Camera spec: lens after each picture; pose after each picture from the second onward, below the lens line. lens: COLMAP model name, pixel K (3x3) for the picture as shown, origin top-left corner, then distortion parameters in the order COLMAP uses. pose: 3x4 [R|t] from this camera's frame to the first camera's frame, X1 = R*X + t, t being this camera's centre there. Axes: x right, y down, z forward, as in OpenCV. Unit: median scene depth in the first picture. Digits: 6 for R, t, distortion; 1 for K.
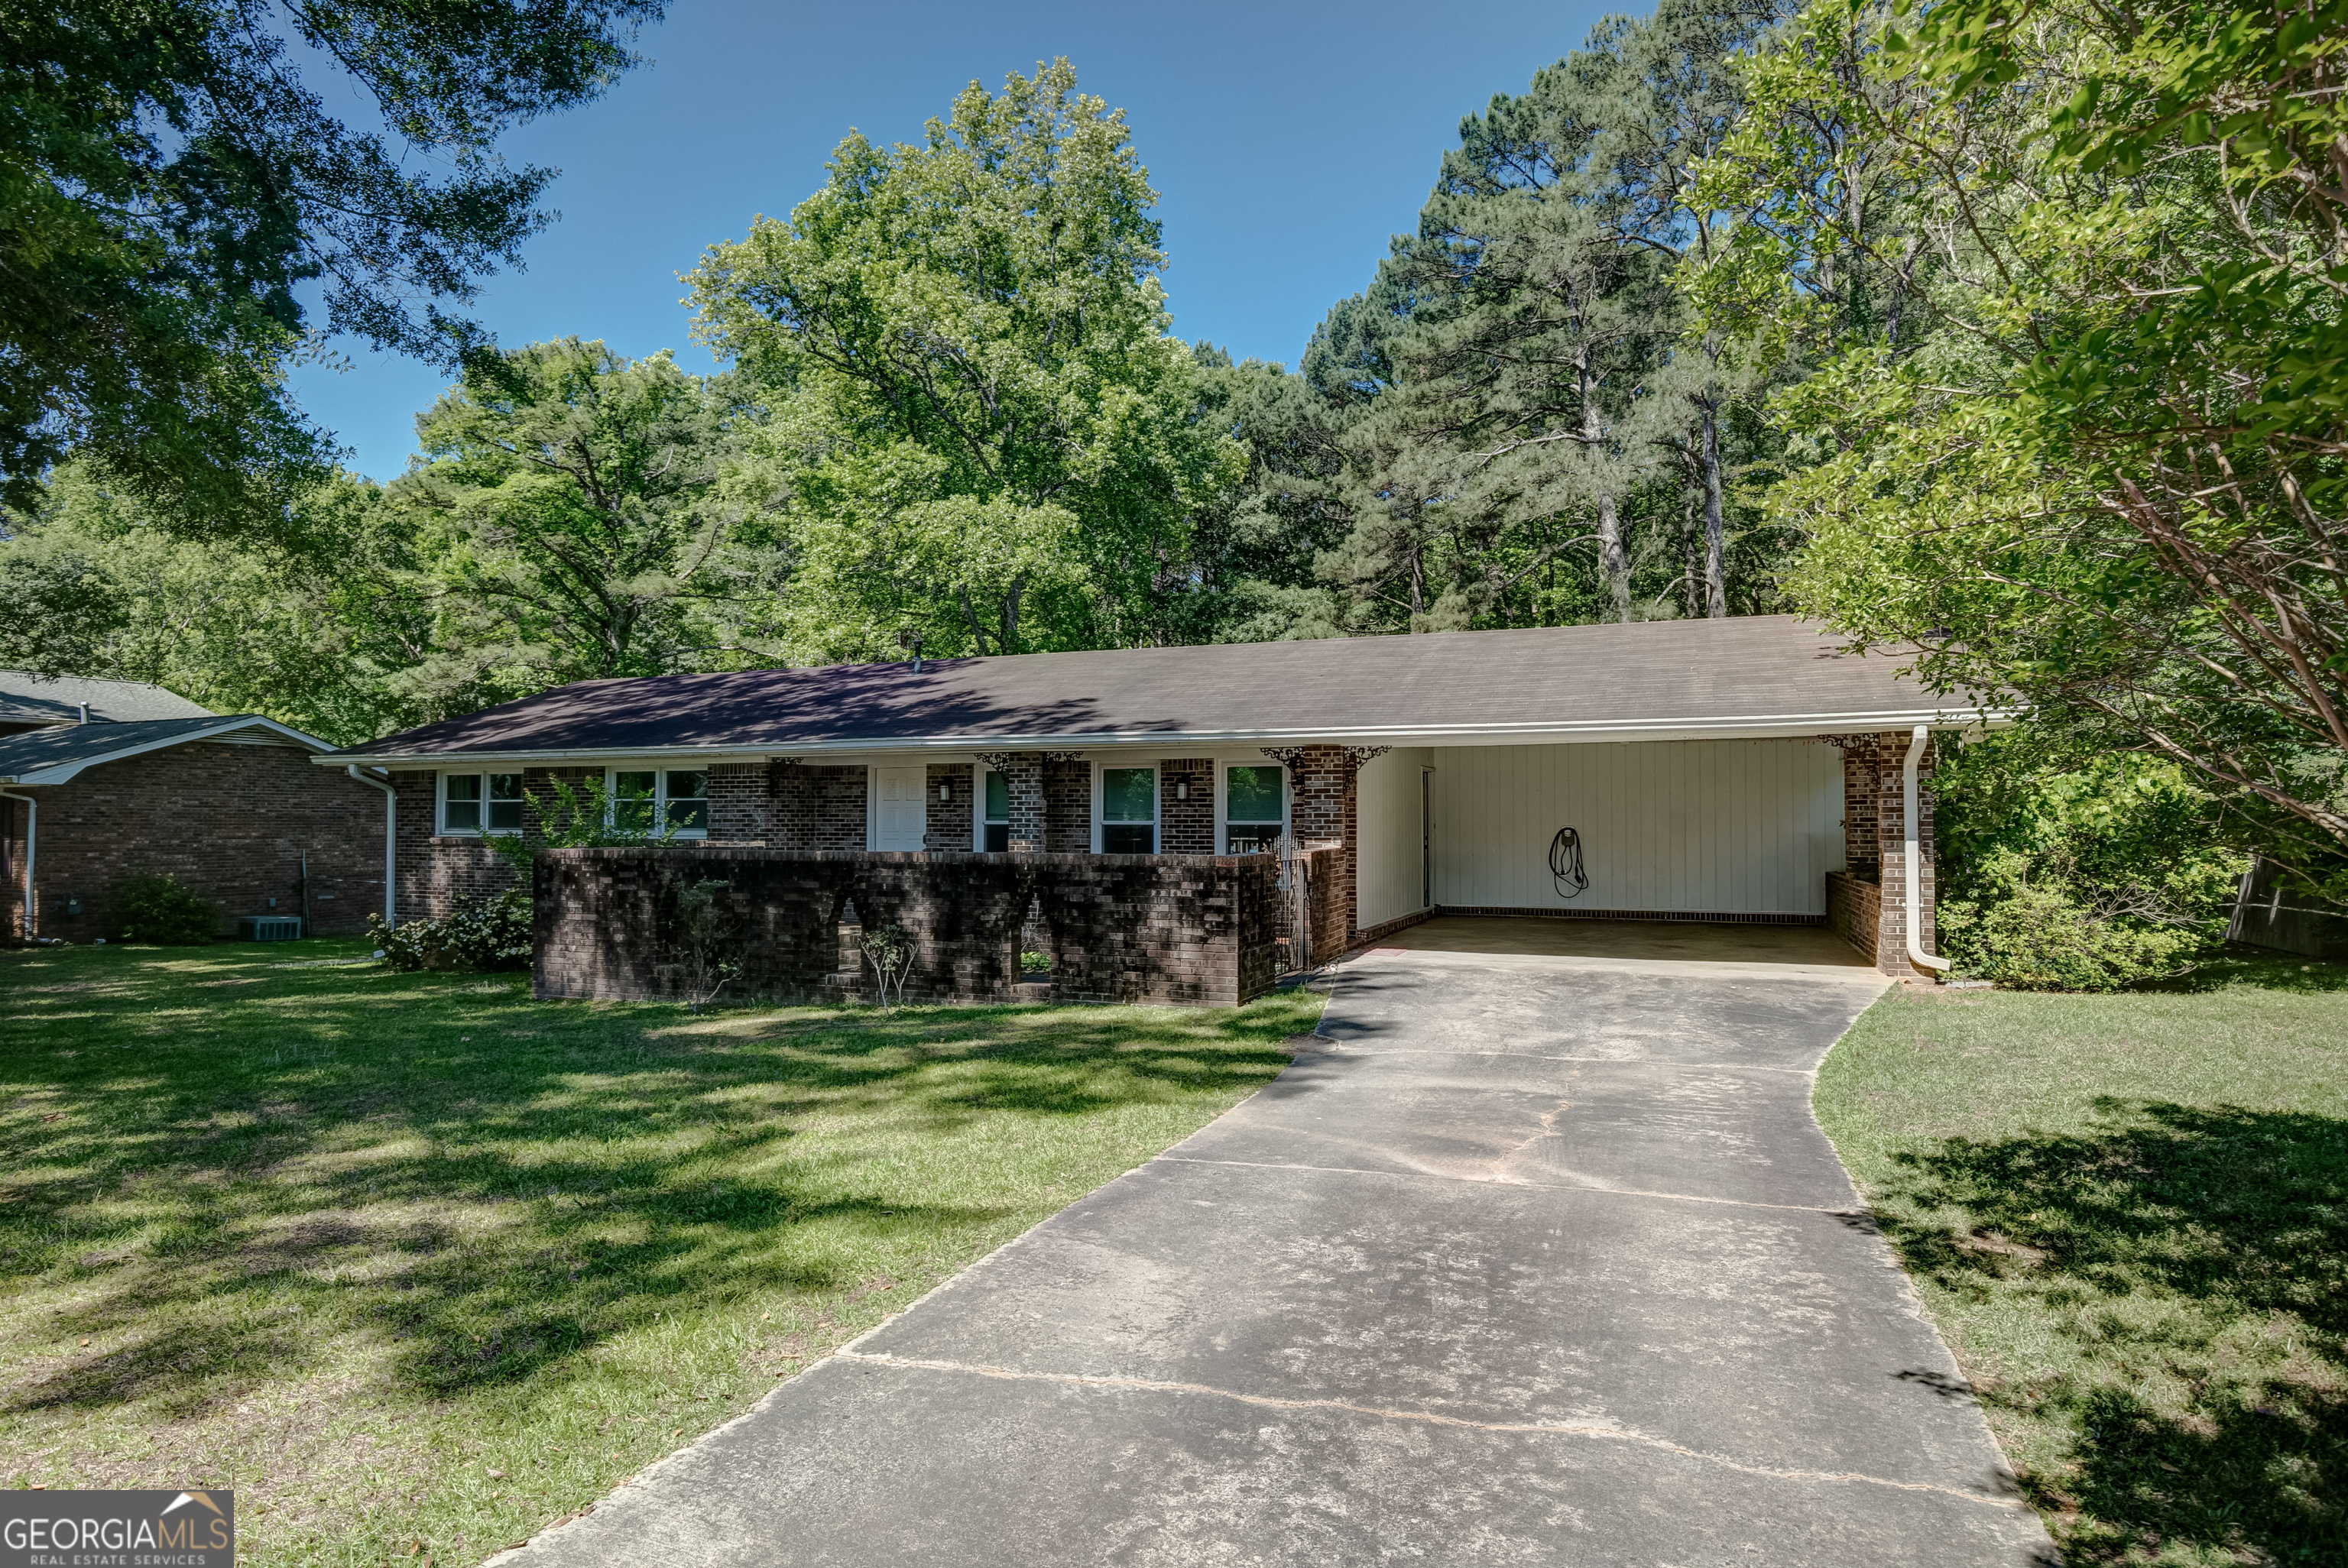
lens RADIAL K [[1325.7, 0, 1136.5], [0, 1325.7, 789.1], [0, 0, 1]] dist [0.001147, 0.000221]
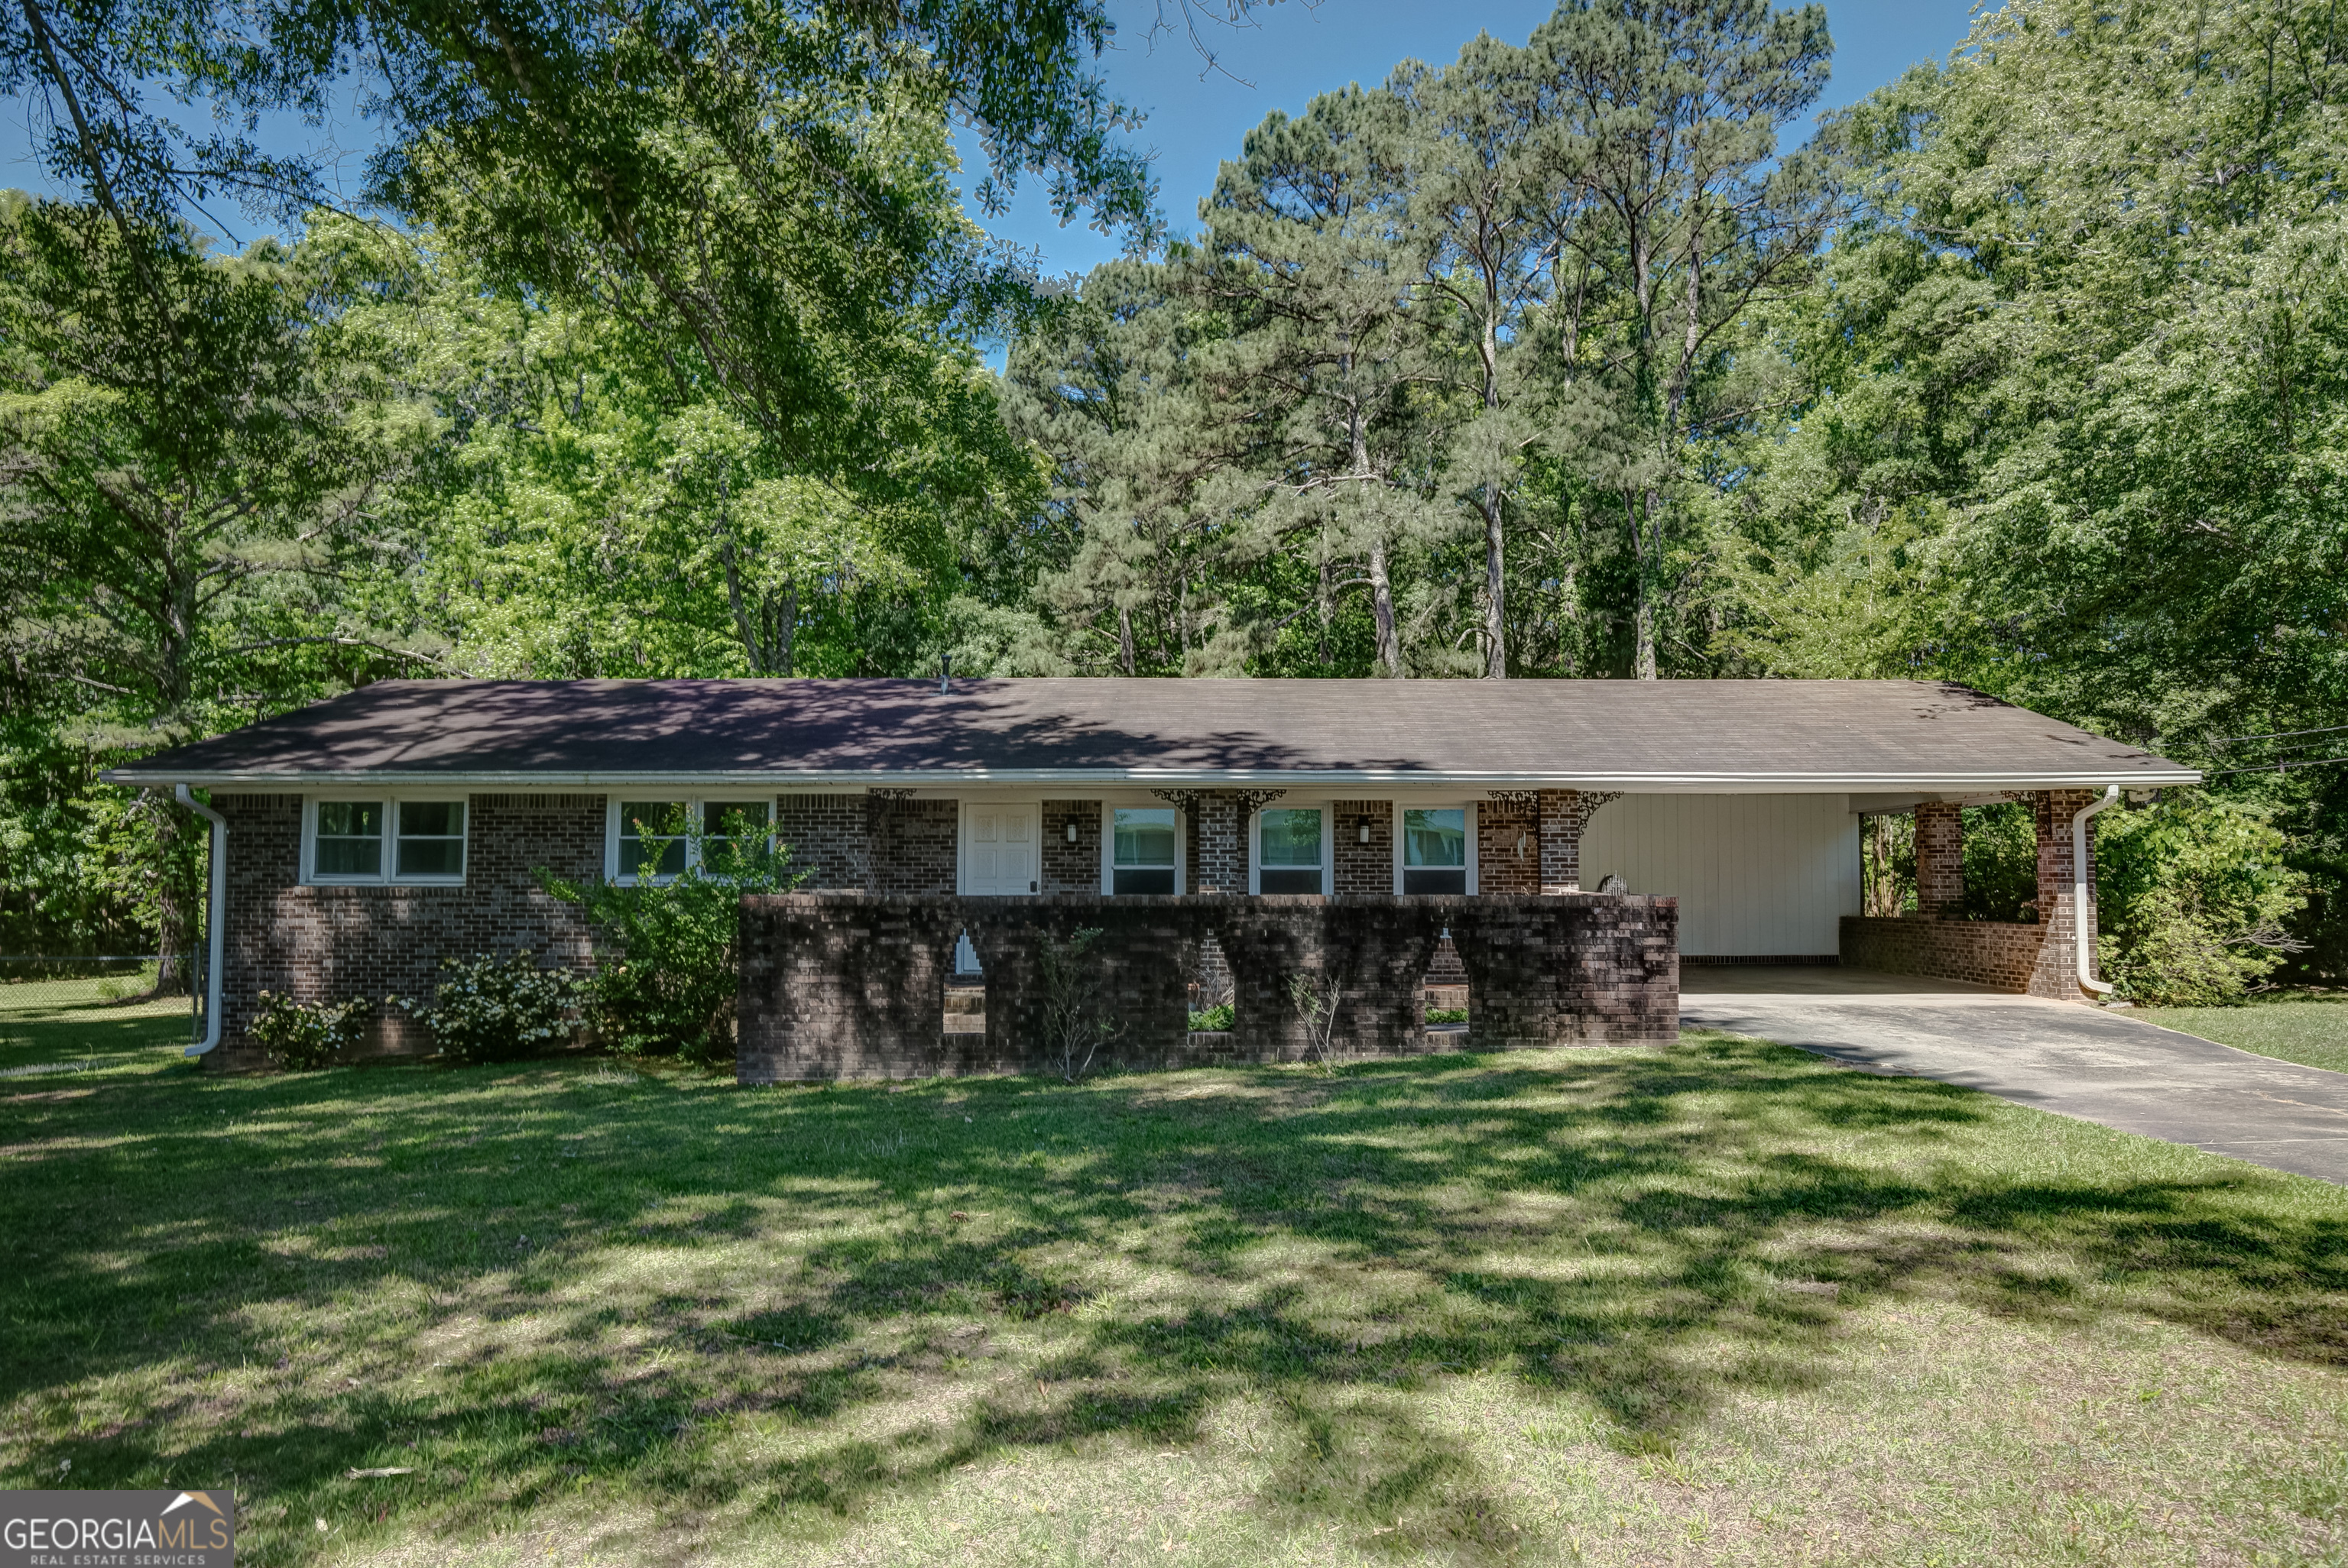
lens RADIAL K [[1545.5, 0, 1174.0], [0, 1545.5, 784.0], [0, 0, 1]] dist [0.003901, 0.000855]
pose [[0.924659, 0.024917, 0.379981, -0.282008], [-0.010785, 0.999170, -0.039276, 0.005734], [-0.380644, 0.032218, 0.924160, 0.015970]]
